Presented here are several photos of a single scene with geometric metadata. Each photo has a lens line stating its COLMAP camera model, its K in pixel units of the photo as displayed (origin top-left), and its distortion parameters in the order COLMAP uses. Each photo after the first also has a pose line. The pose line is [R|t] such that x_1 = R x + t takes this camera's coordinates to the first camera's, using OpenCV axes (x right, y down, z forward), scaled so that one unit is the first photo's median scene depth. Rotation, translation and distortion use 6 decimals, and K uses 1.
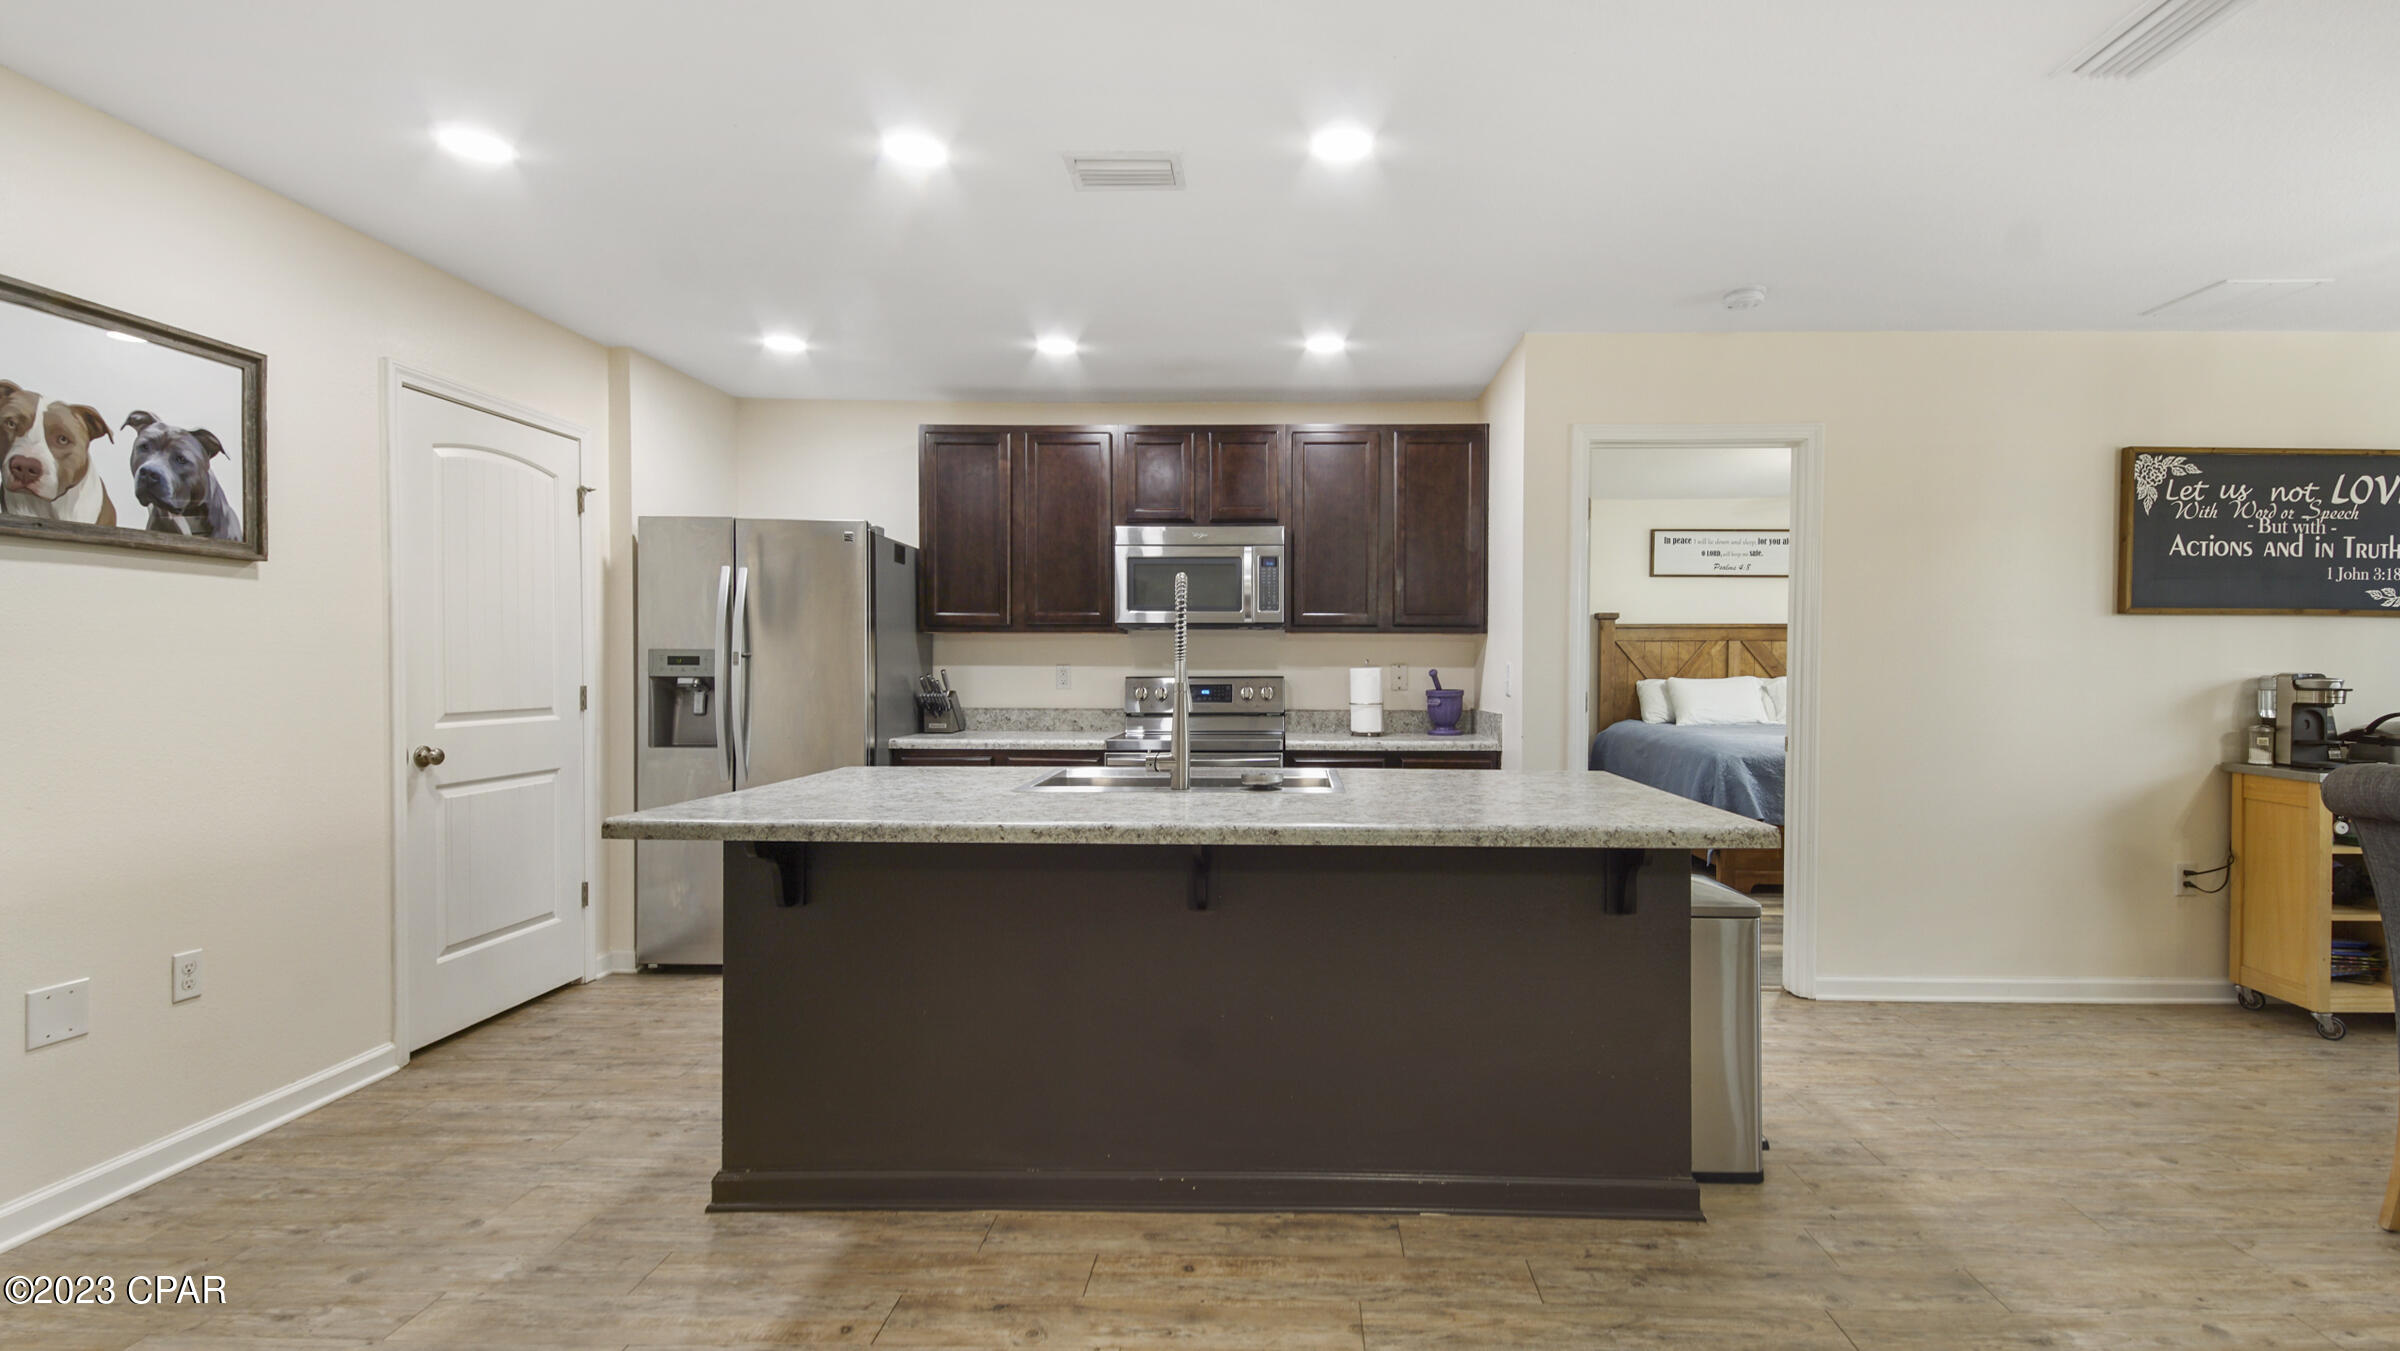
lens RADIAL K [[1151.5, 0, 1269.5], [0, 1151.5, 699.7], [0, 0, 1]] dist [-0.000692, -0.015439]
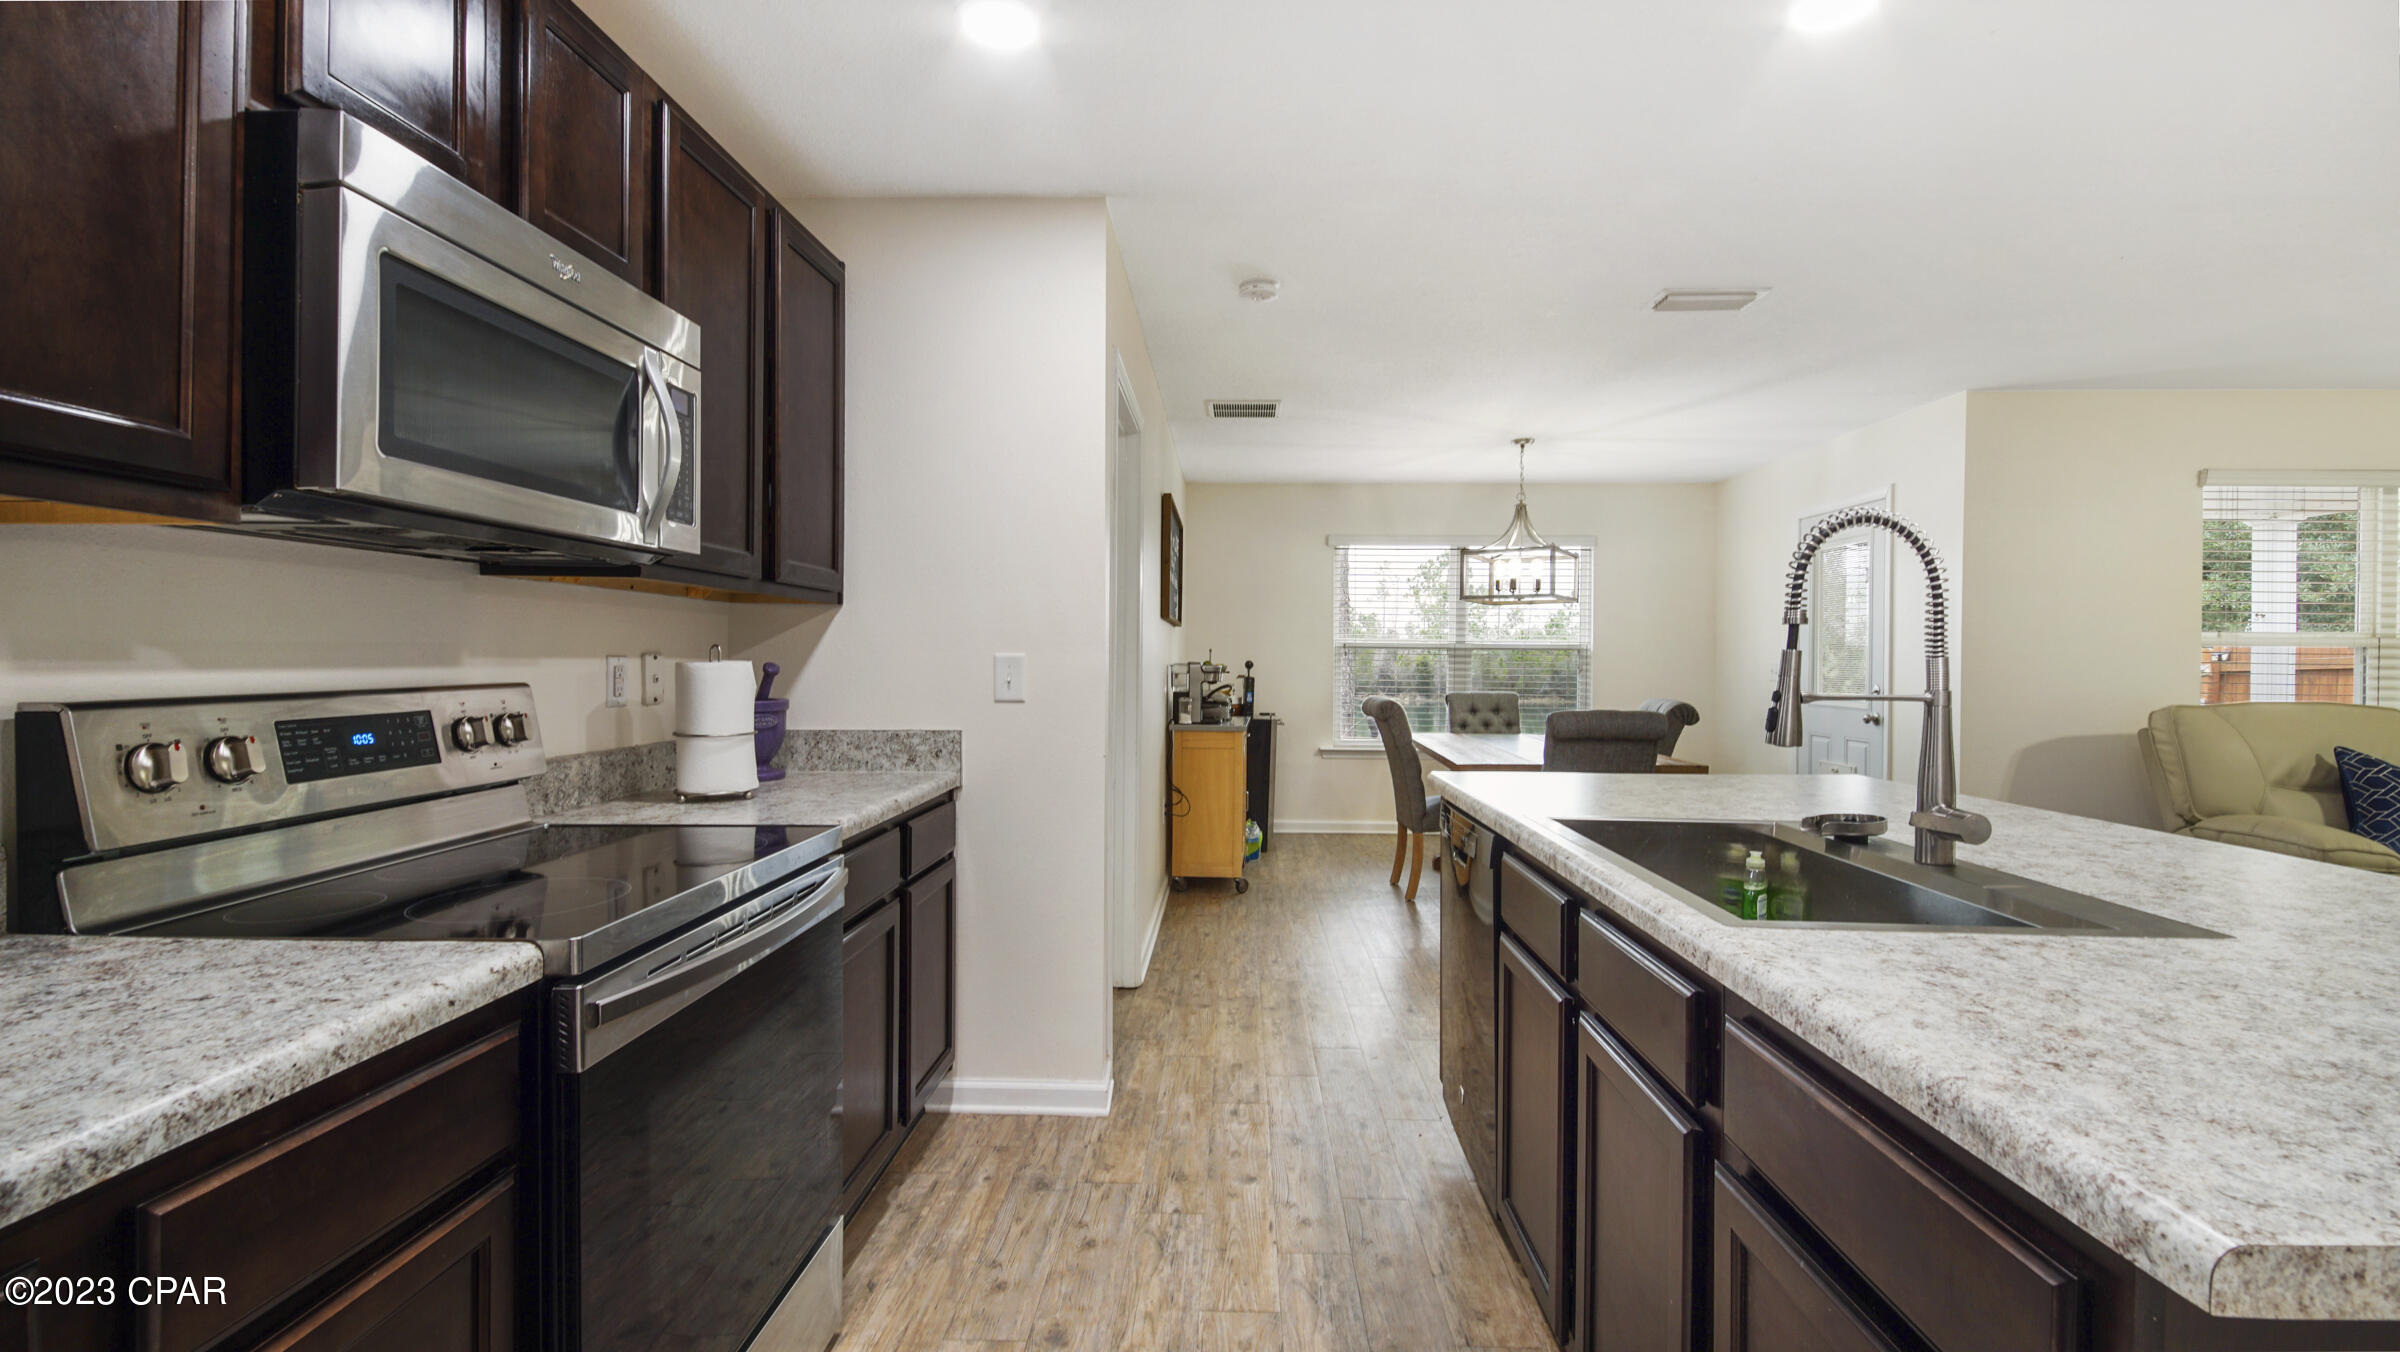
lens RADIAL K [[1024.3, 0, 1208.5], [0, 1024.3, 669.0], [0, 0, 1]] dist [0.039060, -0.023531]
pose [[0.020360, -0.013908, 0.999696, -0.527815], [0.026424, 0.999561, 0.013368, -0.036968], [-0.999443, 0.026144, 0.020719, 1.177173]]
